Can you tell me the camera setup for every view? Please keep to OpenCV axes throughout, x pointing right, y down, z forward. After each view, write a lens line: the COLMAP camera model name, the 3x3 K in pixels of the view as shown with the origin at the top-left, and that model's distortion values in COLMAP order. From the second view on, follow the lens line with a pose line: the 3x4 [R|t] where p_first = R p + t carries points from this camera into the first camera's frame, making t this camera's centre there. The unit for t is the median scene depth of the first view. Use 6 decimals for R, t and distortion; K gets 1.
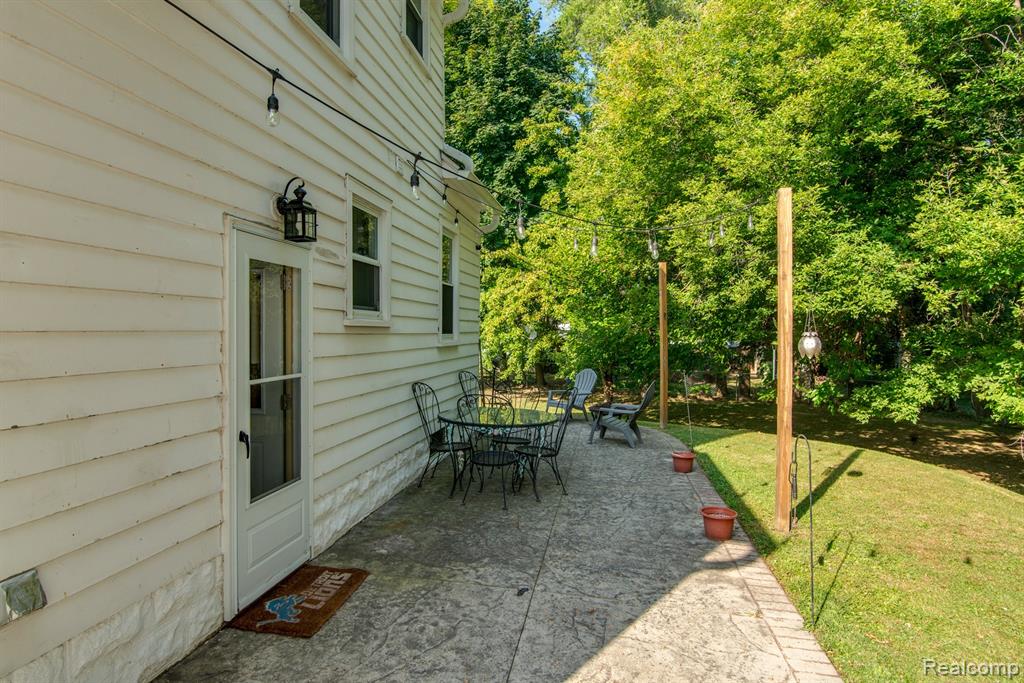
lens RADIAL K [[563.2, 0, 512.0], [0, 563.2, 341.5], [0, 0, 1]] dist [-0.014814, -0.000289]
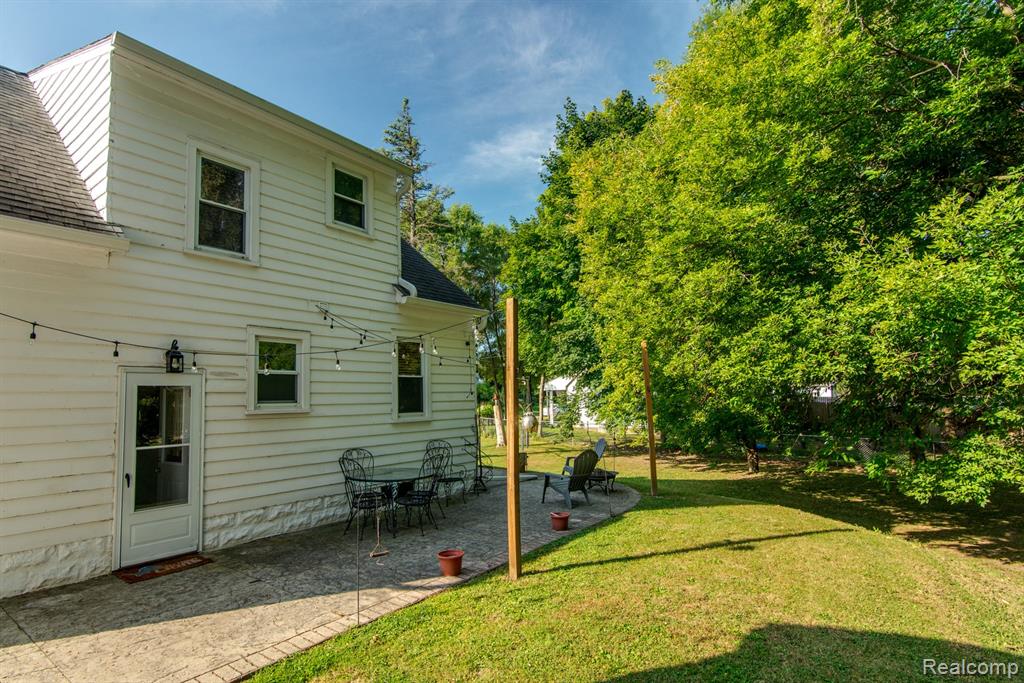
lens RADIAL K [[521.0, 0, 508.7], [0, 521.0, 358.5], [0, 0, 1]] dist [0.002858, -0.000095]
pose [[0.892989, -0.063639, -0.445557, 1.218193], [0.021093, 0.994783, -0.099810, -0.024328], [0.449585, 0.079731, 0.889672, -0.054261]]
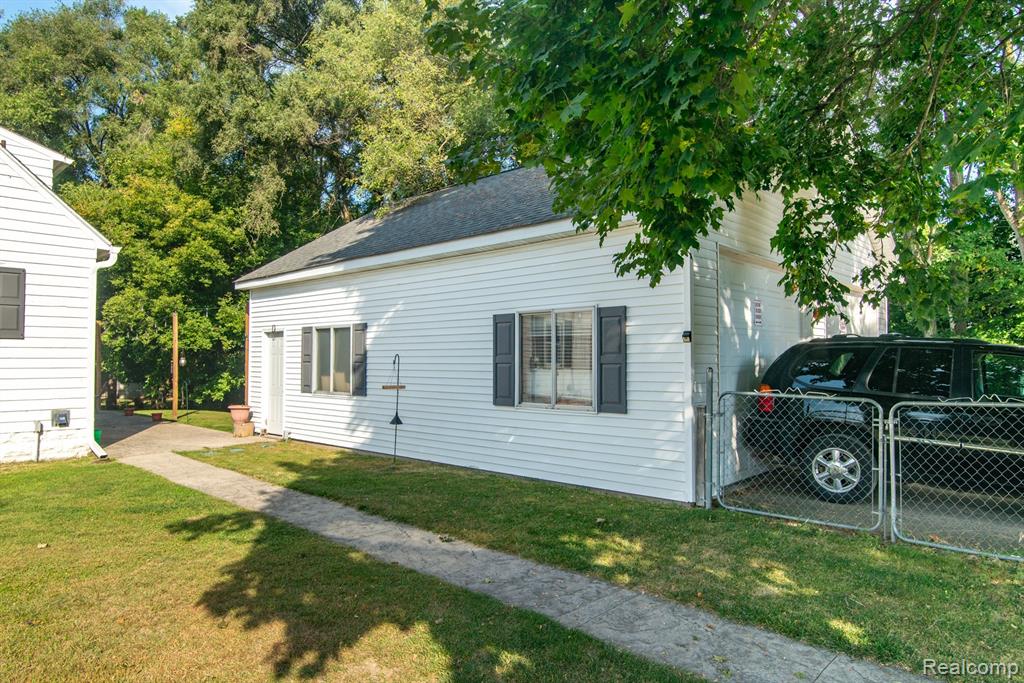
lens RADIAL K [[646.3, 0, 512.0], [0, 646.3, 341.5], [0, 0, 1]] dist [-0.070046, 0.000047]
pose [[0.522865, 0.013680, 0.852306, -1.976401], [0.024985, 0.999196, -0.031366, 0.068151], [-0.852049, 0.037695, 0.522103, -3.120435]]
